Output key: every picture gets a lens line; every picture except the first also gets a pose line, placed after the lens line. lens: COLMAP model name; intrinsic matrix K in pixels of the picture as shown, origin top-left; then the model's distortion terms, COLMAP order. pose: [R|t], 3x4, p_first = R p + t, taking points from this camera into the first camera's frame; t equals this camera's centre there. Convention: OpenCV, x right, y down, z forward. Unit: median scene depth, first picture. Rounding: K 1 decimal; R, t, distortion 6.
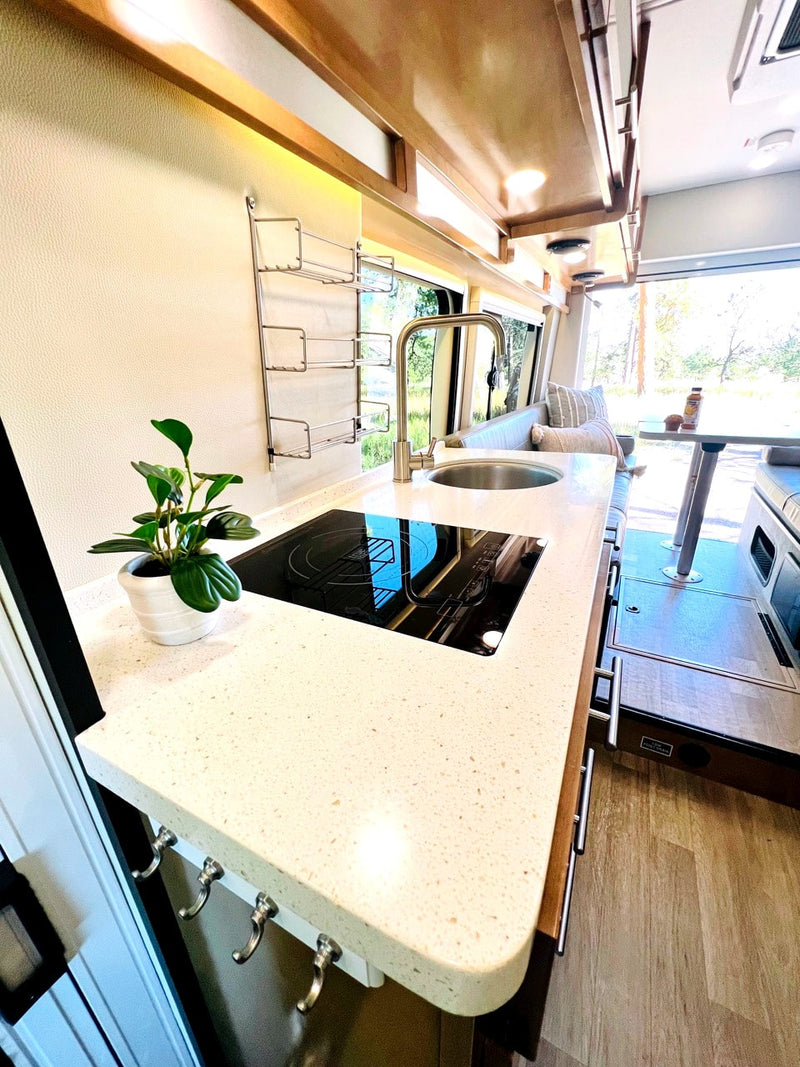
lens RADIAL K [[428.1, 0, 405.1], [0, 428.1, 530.5], [0, 0, 1]] dist [0.001952, -0.000104]
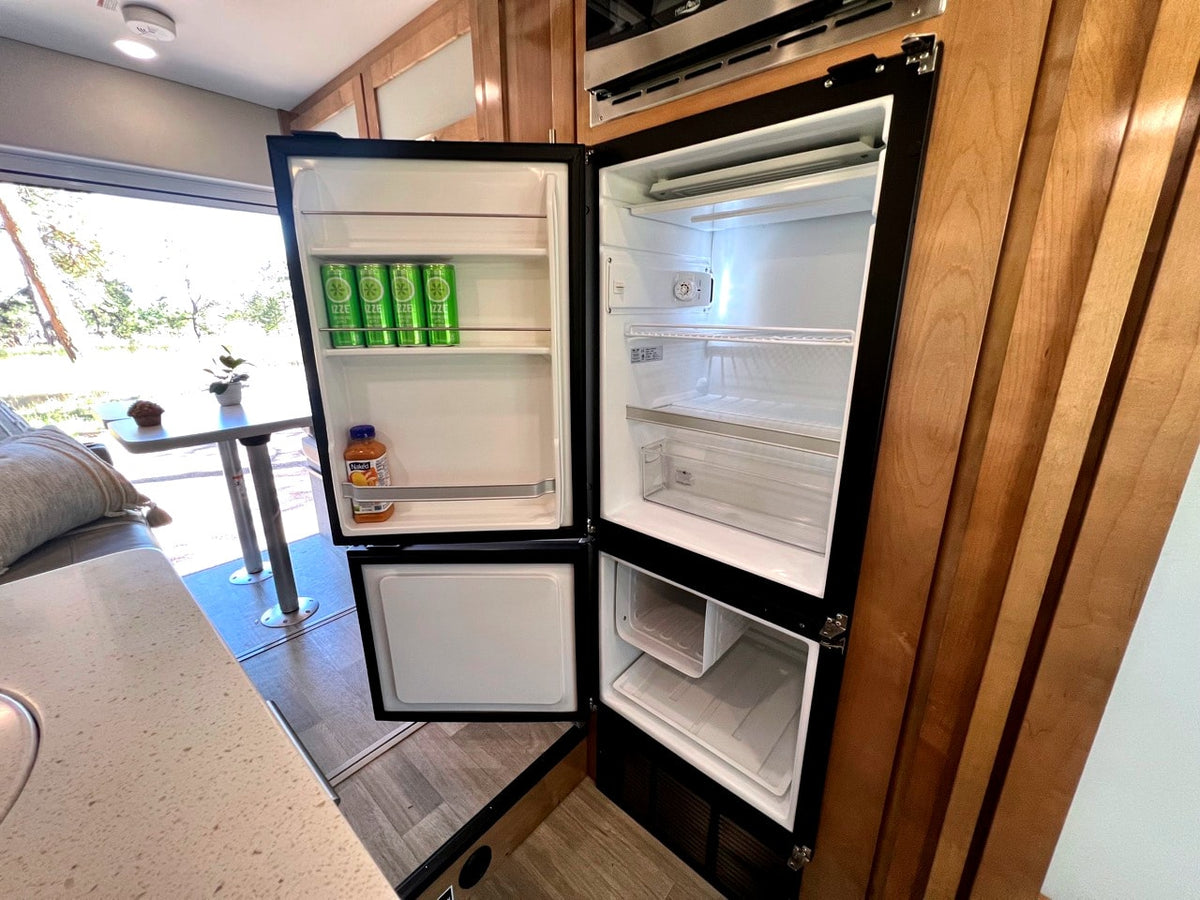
lens RADIAL K [[483.1, 0, 591.7], [0, 483.1, 448.5], [0, 0, 1]] dist [-0.000281, 0.000157]
pose [[0.240091, -0.252008, 0.937469, 0.128668], [0.348654, 0.923665, 0.159005, -0.146189], [-0.905978, 0.288677, 0.309627, 0.329500]]
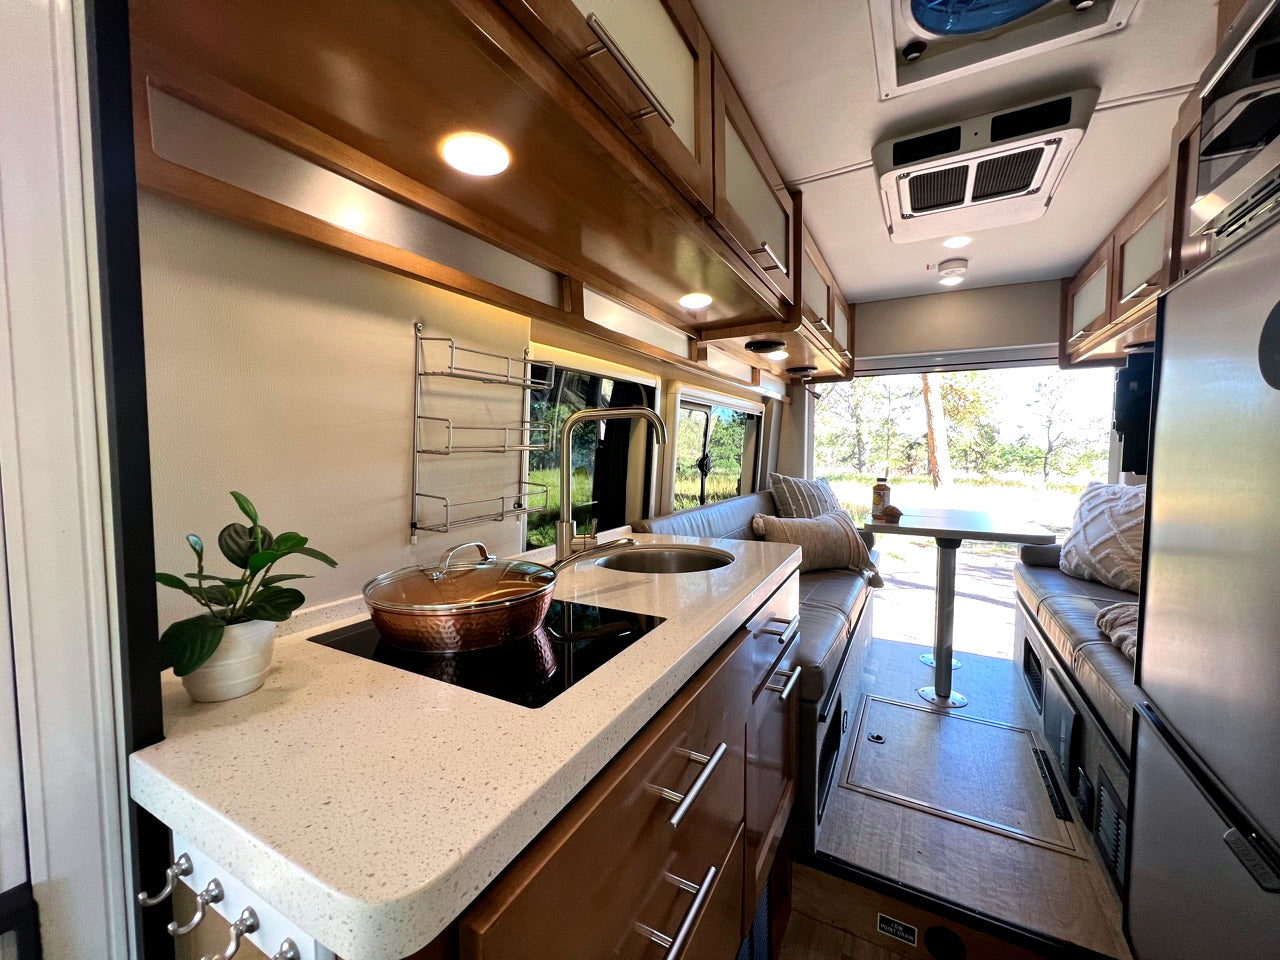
lens RADIAL K [[513.5, 0, 640.3], [0, 513.5, 476.7], [0, 0, 1]] dist [0.001952, -0.000104]
pose [[0.999473, 0.023999, -0.021879, 0.120394], [-0.029580, 0.950823, -0.308319, 0.033598], [0.013404, 0.308803, 0.951031, -0.102292]]
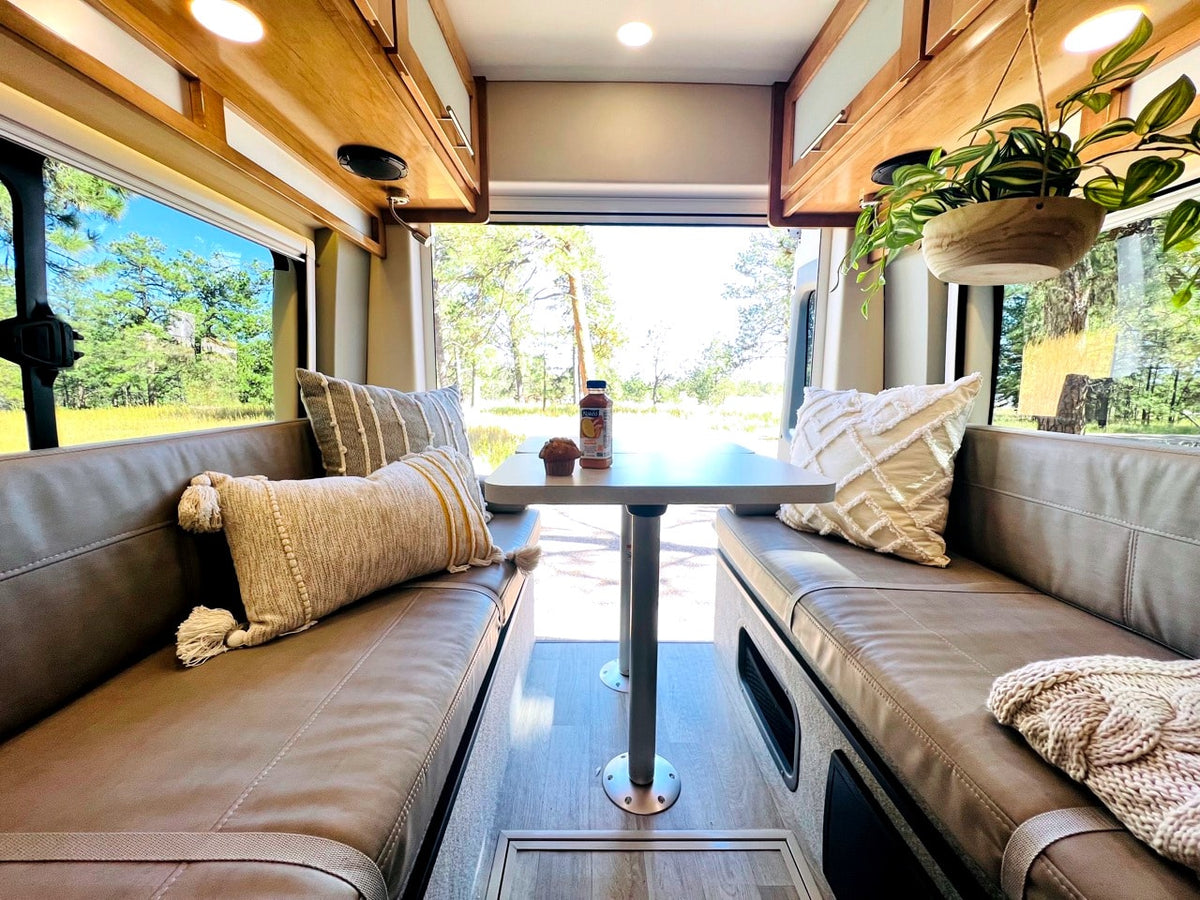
lens RADIAL K [[483.8, 0, 599.9], [0, 483.8, 445.4], [0, 0, 1]] dist [-0.002871, 0.000137]
pose [[0.879364, -0.031278, 0.475121, 0.555783], [0.146022, 0.967474, -0.206570, -0.203081], [-0.453207, 0.251028, 0.855330, 0.728816]]
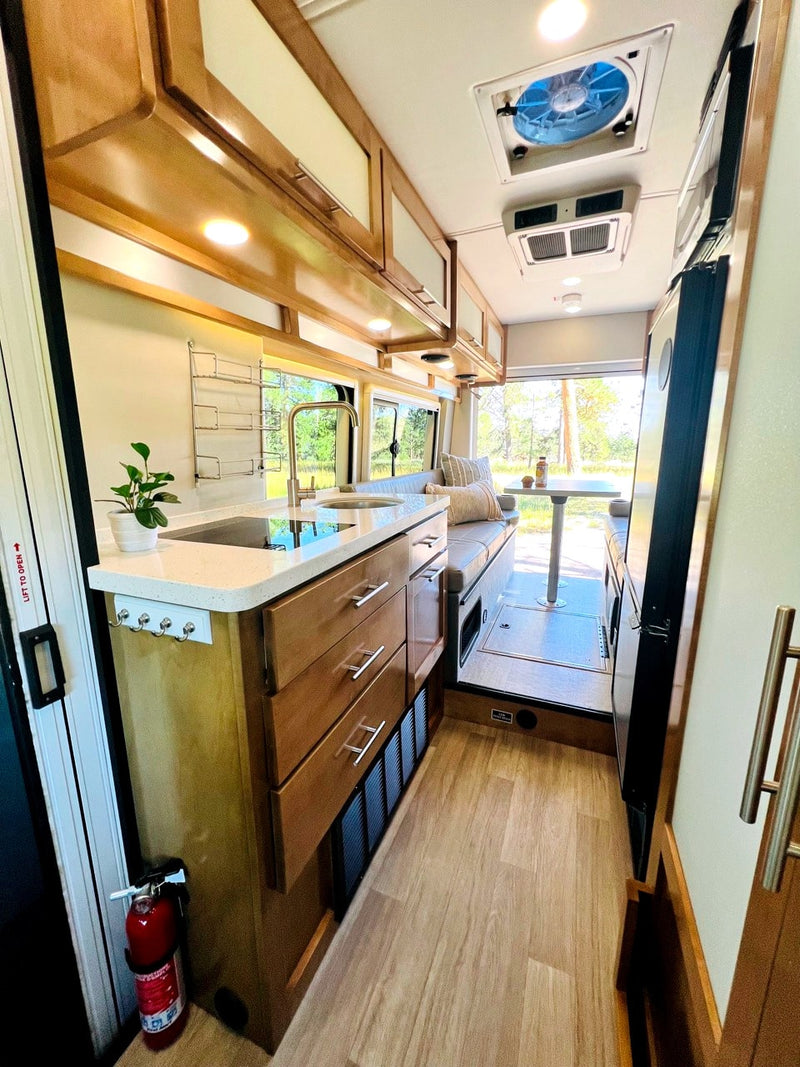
lens RADIAL K [[426.7, 0, 403.3], [0, 426.7, 530.8], [0, 0, 1]] dist [0.001812, 0.000418]
pose [[0.995276, -0.001246, 0.097079, 0.146431], [0.017526, 0.985796, -0.167030, 0.143505], [-0.095492, 0.167943, 0.981161, -0.301947]]
